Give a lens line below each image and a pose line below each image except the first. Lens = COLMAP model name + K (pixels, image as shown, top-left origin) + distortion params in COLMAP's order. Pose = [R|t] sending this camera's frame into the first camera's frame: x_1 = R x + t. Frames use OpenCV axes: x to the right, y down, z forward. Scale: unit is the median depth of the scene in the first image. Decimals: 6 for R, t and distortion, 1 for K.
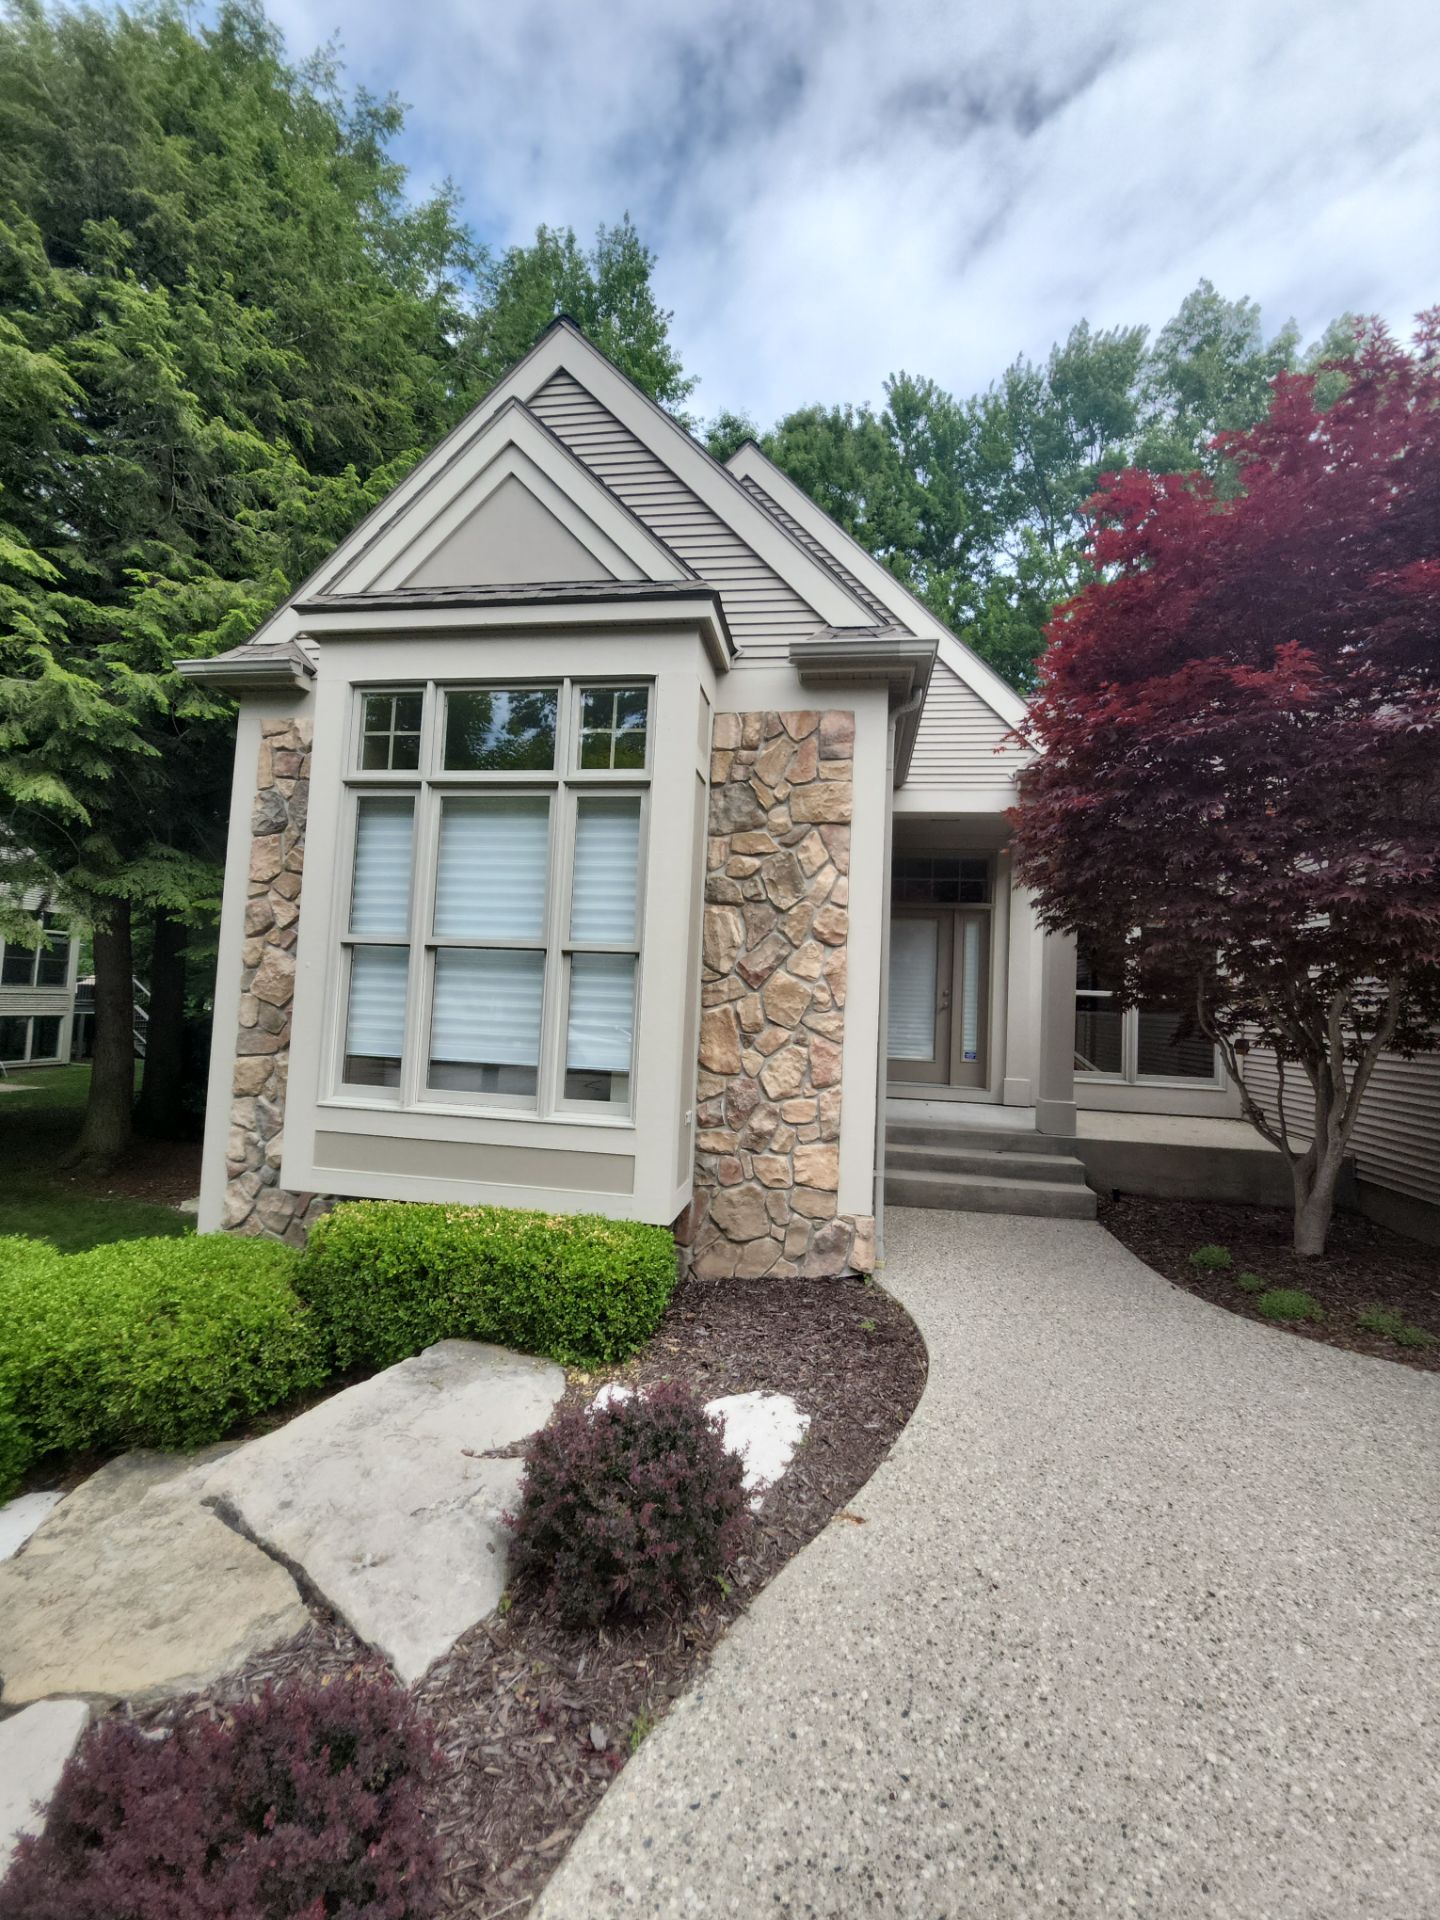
lens RADIAL K [[764.0, 0, 738.7], [0, 764.0, 953.5], [0, 0, 1]] dist [-0.002555, -0.007765]
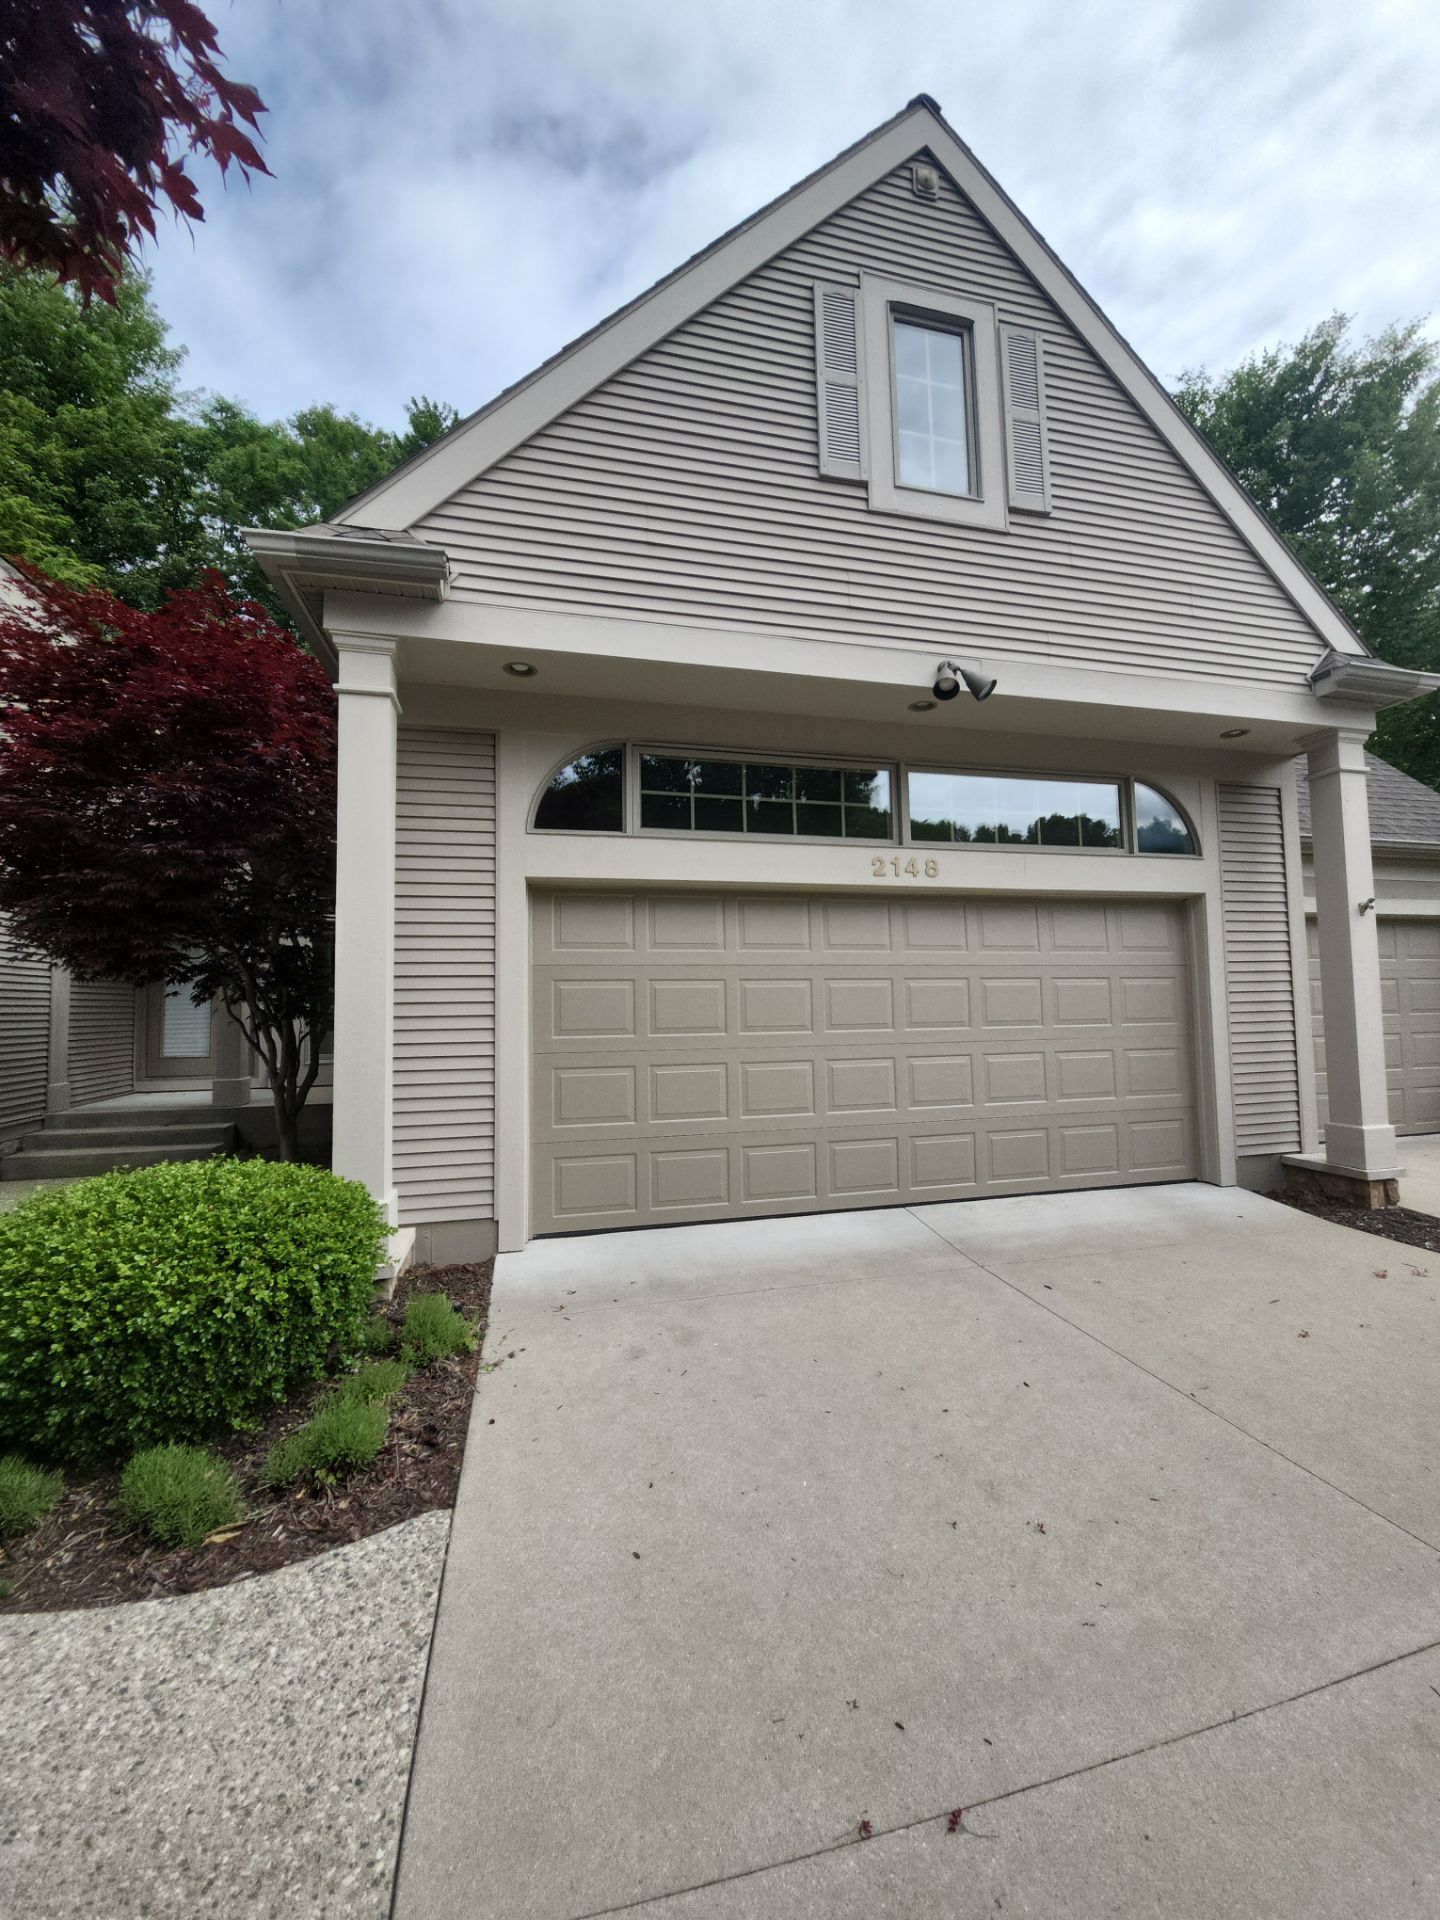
lens RADIAL K [[763.3, 0, 724.8], [0, 763.3, 970.5], [0, 0, 1]] dist [0.014806, -0.012791]
pose [[0.920072, -0.033972, 0.390273, 0.654271], [0.031787, 0.999422, 0.012059, 0.025382], [-0.390457, 0.001311, 0.920620, -0.439376]]
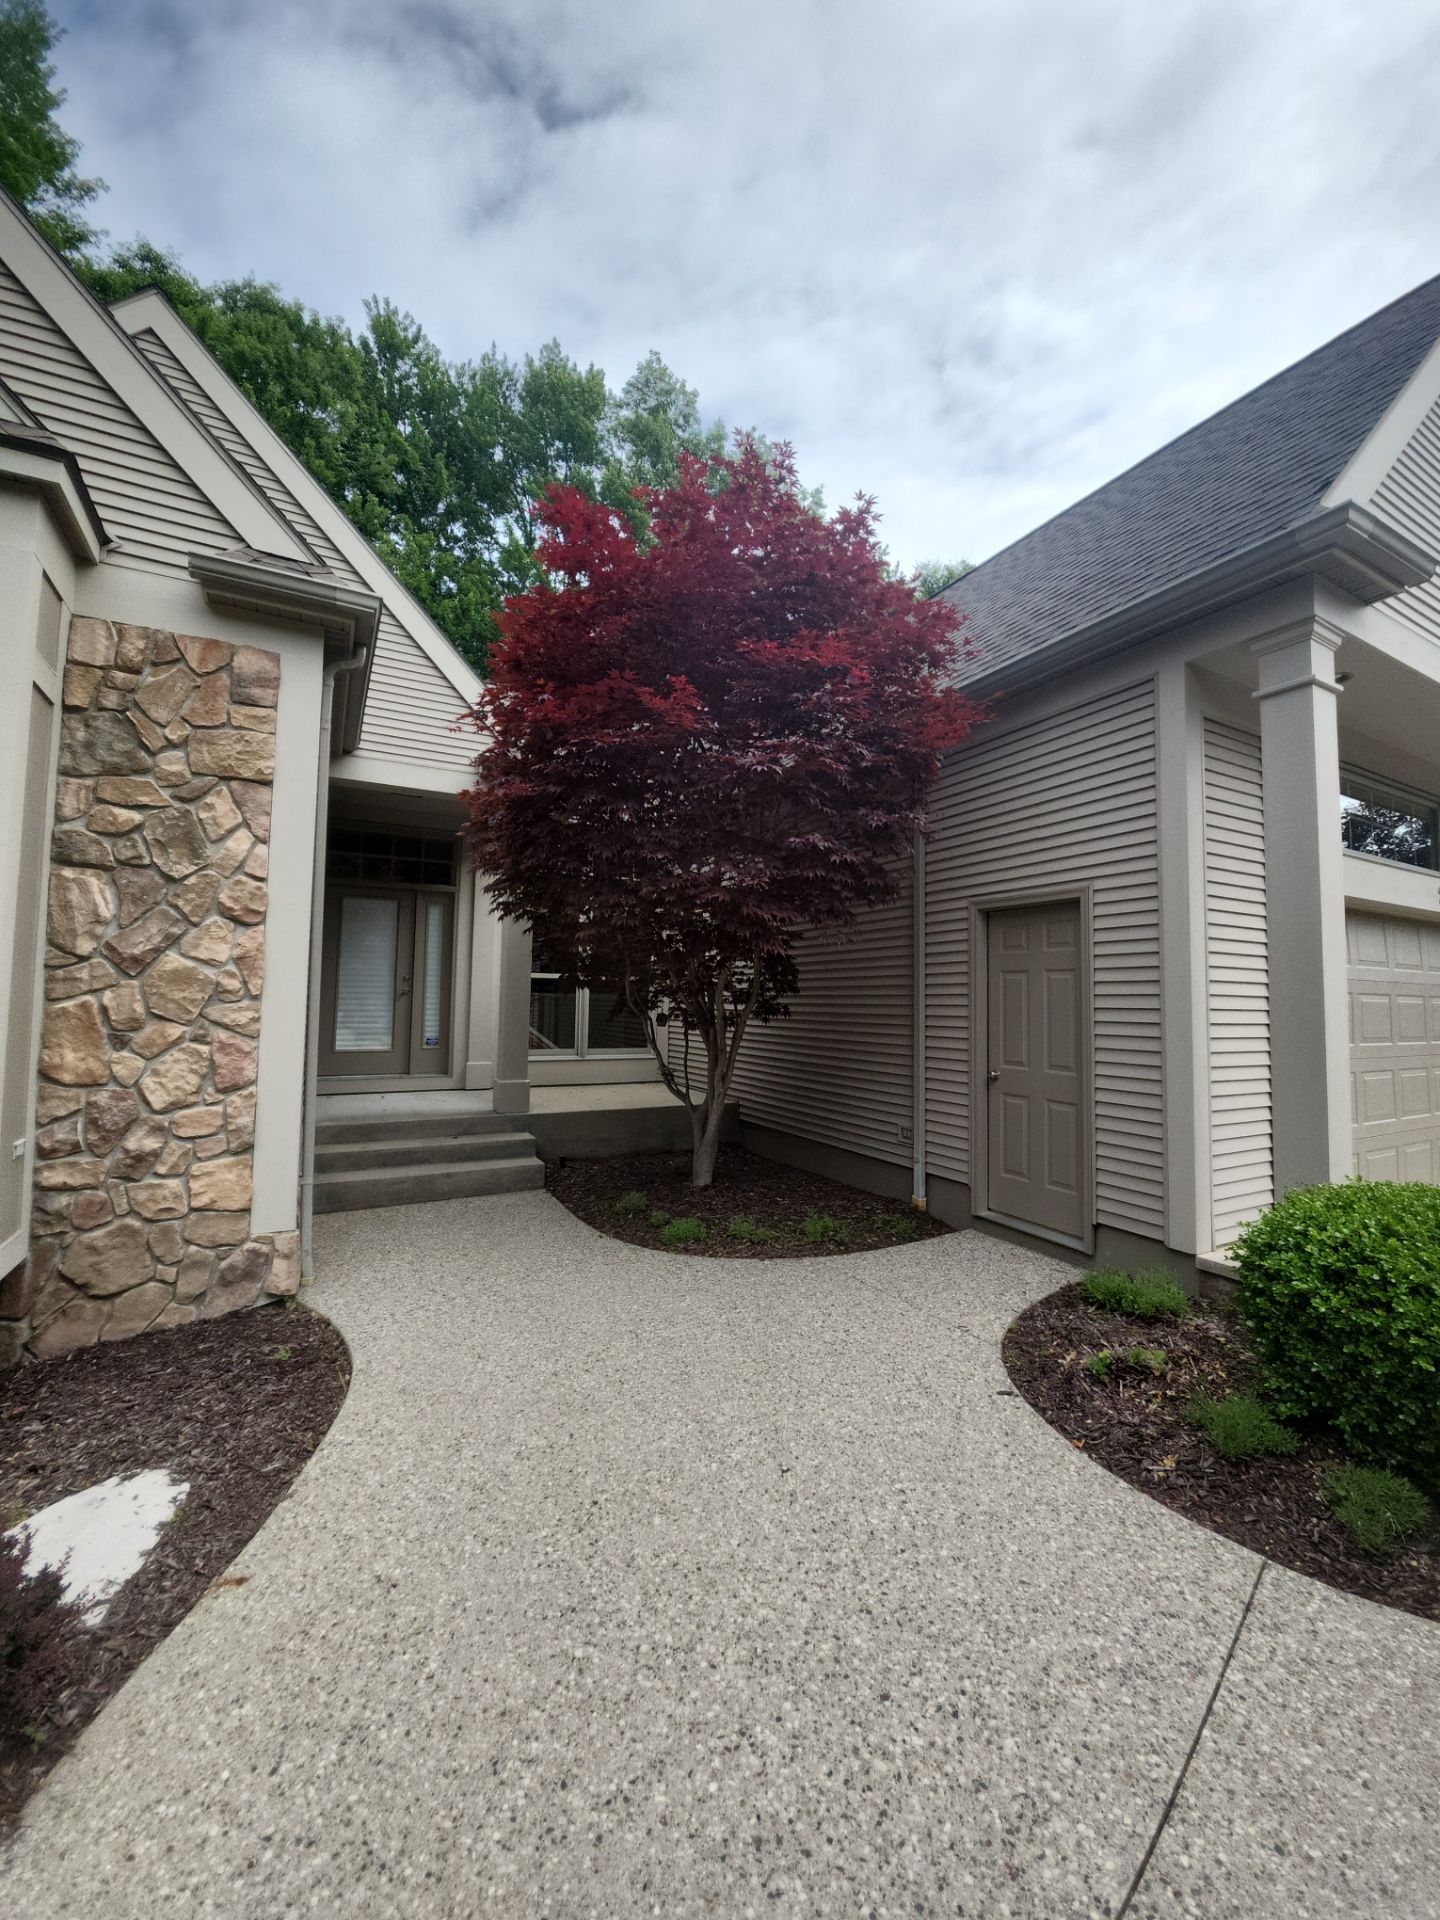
lens RADIAL K [[764.0, 0, 738.7], [0, 764.0, 953.5], [0, 0, 1]] dist [-0.002555, -0.007765]
pose [[0.792997, 0.005662, 0.609199, 0.040532], [-0.017954, 0.999740, 0.014079, 0.000781], [-0.608961, -0.022103, 0.792892, -0.009777]]
